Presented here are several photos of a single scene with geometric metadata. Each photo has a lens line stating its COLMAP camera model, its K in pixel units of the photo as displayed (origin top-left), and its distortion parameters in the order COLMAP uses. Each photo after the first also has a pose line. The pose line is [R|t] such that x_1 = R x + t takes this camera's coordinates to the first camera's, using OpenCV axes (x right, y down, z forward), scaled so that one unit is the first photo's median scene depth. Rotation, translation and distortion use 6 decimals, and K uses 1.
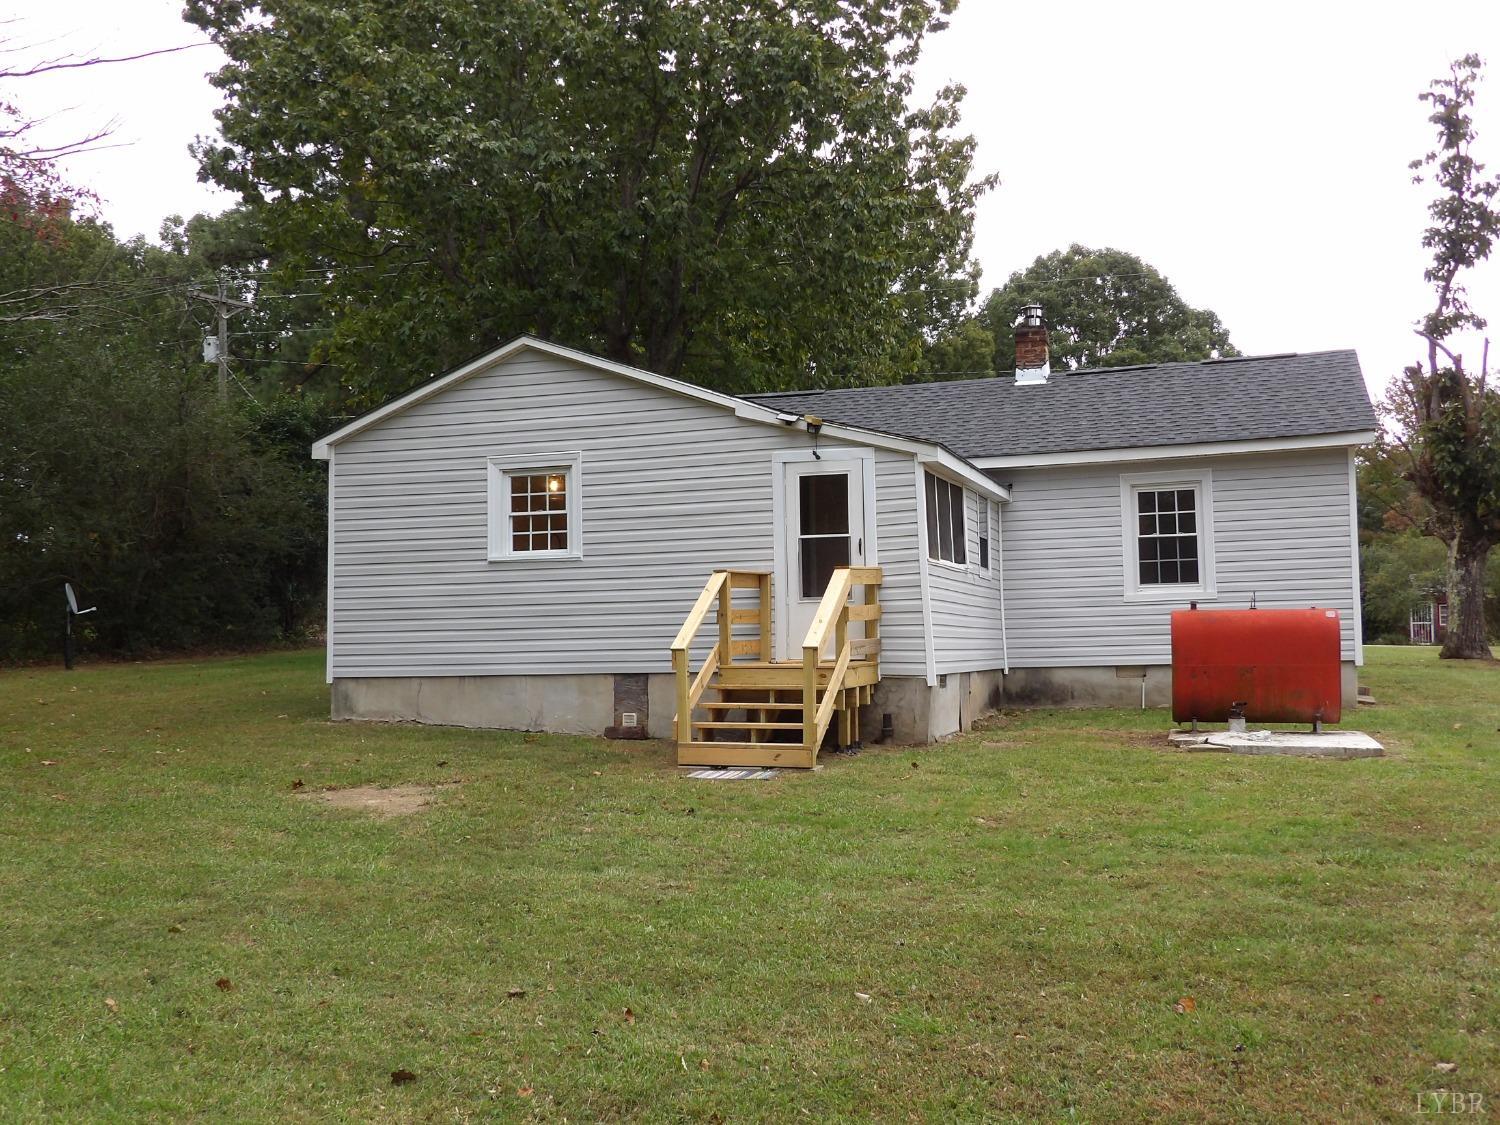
lens RADIAL K [[1455.3, 0, 750.0], [0, 1455.3, 562.5], [0, 0, 1]] dist [0.050363, 0.006366]
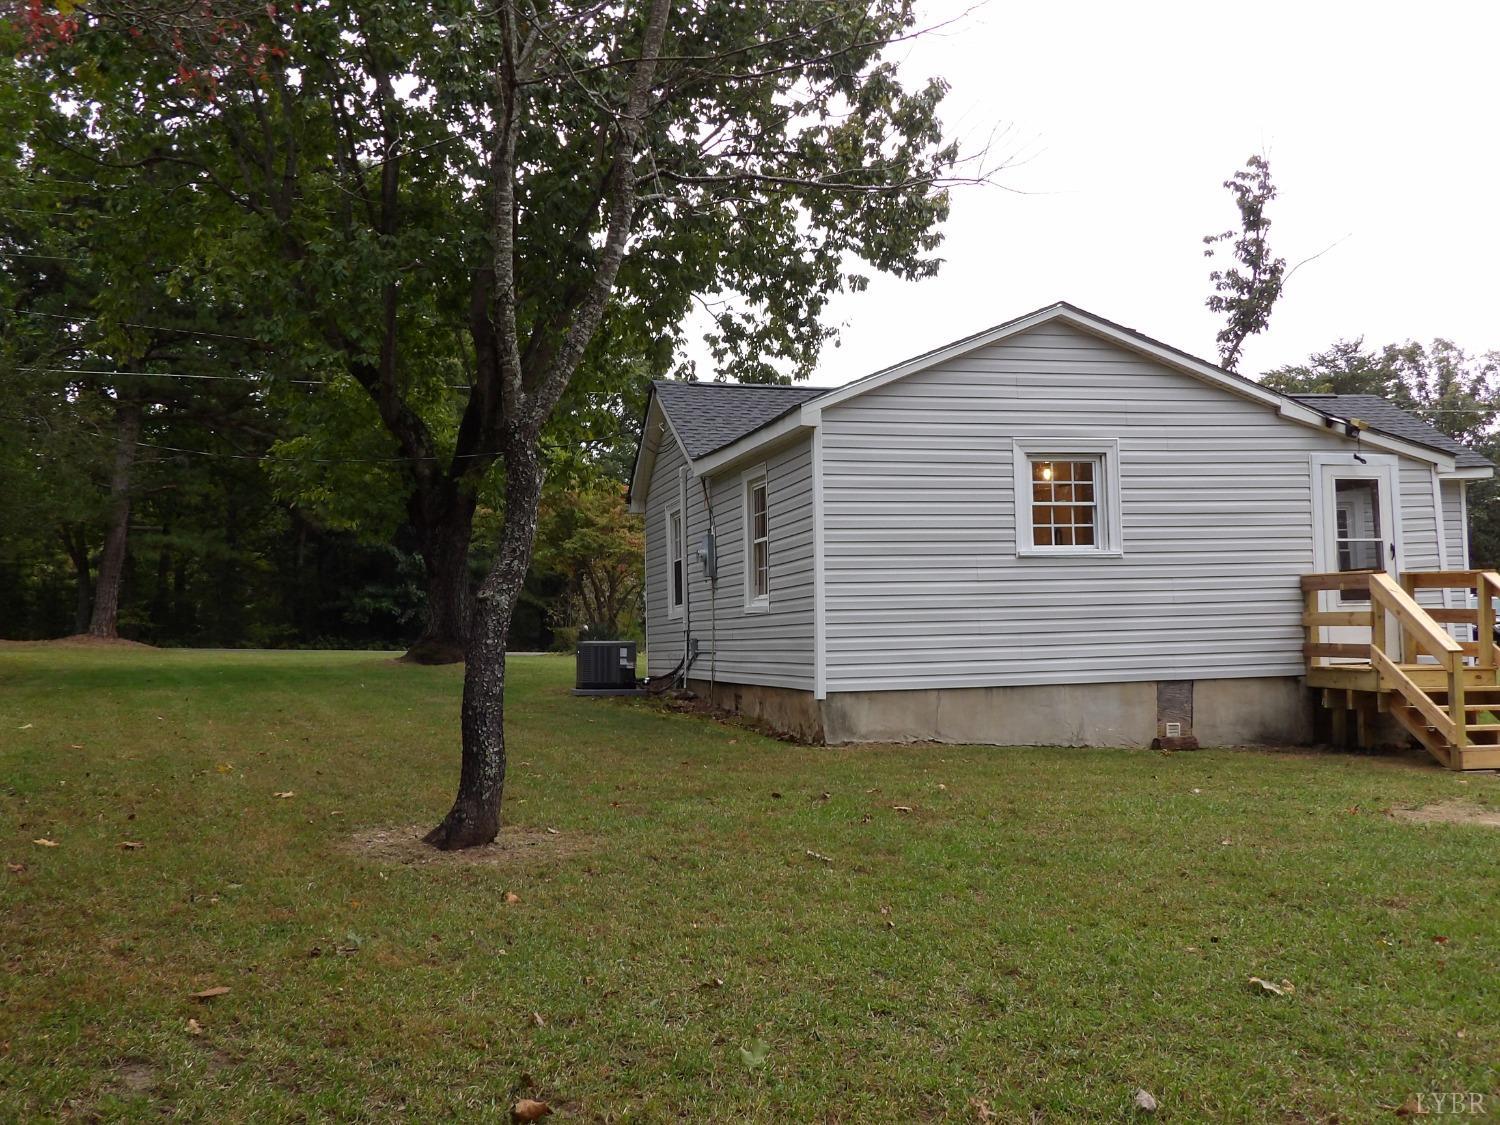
lens RADIAL K [[1455.3, 0, 750.0], [0, 1455.3, 562.5], [0, 0, 1]] dist [0.050363, 0.006366]
pose [[0.844842, 0.024921, 0.534435, -0.790206], [-0.020595, 0.999689, -0.014060, 0.018900], [-0.534619, 0.000872, 0.845093, 0.343838]]
